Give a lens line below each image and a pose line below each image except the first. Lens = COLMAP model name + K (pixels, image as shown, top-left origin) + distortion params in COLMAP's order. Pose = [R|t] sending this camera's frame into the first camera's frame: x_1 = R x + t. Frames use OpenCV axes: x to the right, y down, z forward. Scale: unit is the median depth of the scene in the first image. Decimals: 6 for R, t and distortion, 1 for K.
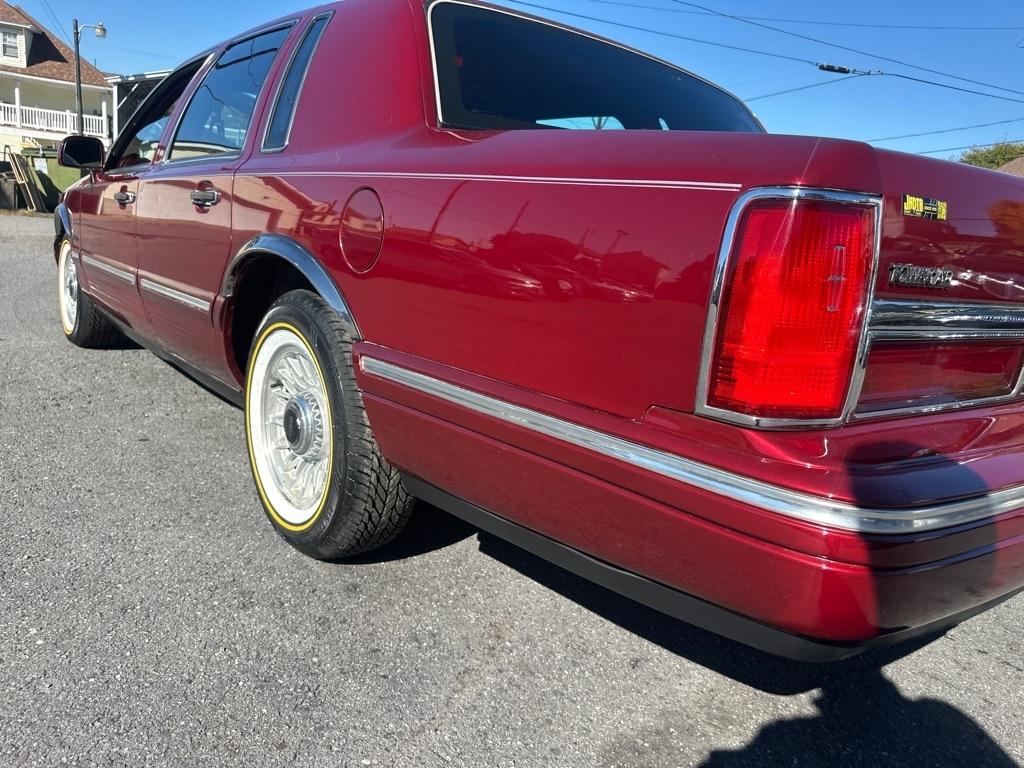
lens RADIAL K [[771.5, 0, 512.0], [0, 771.5, 384.0], [0, 0, 1]] dist [-0.004386, -0.007524]
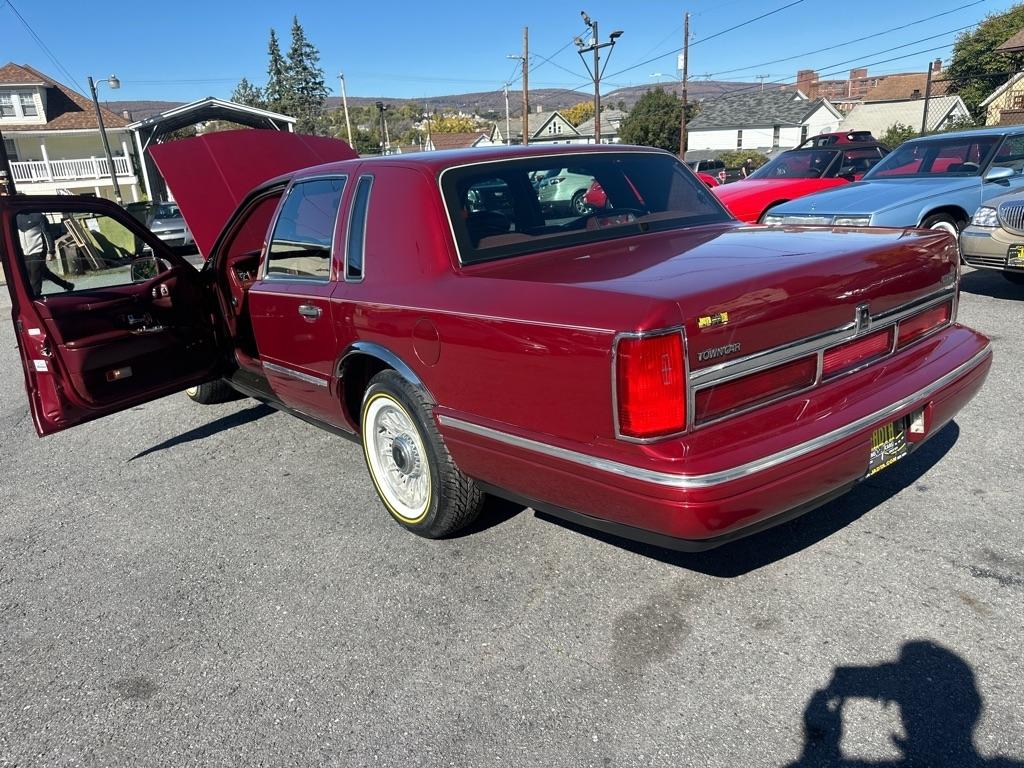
lens RADIAL K [[756.3, 0, 512.0], [0, 756.3, 384.0], [0, 0, 1]] dist [0.027832, -0.036234]
pose [[0.983578, -0.167197, -0.067965, 0.067527], [0.170633, 0.984149, 0.048318, -0.129675], [0.058809, -0.059122, 0.996517, -0.508728]]
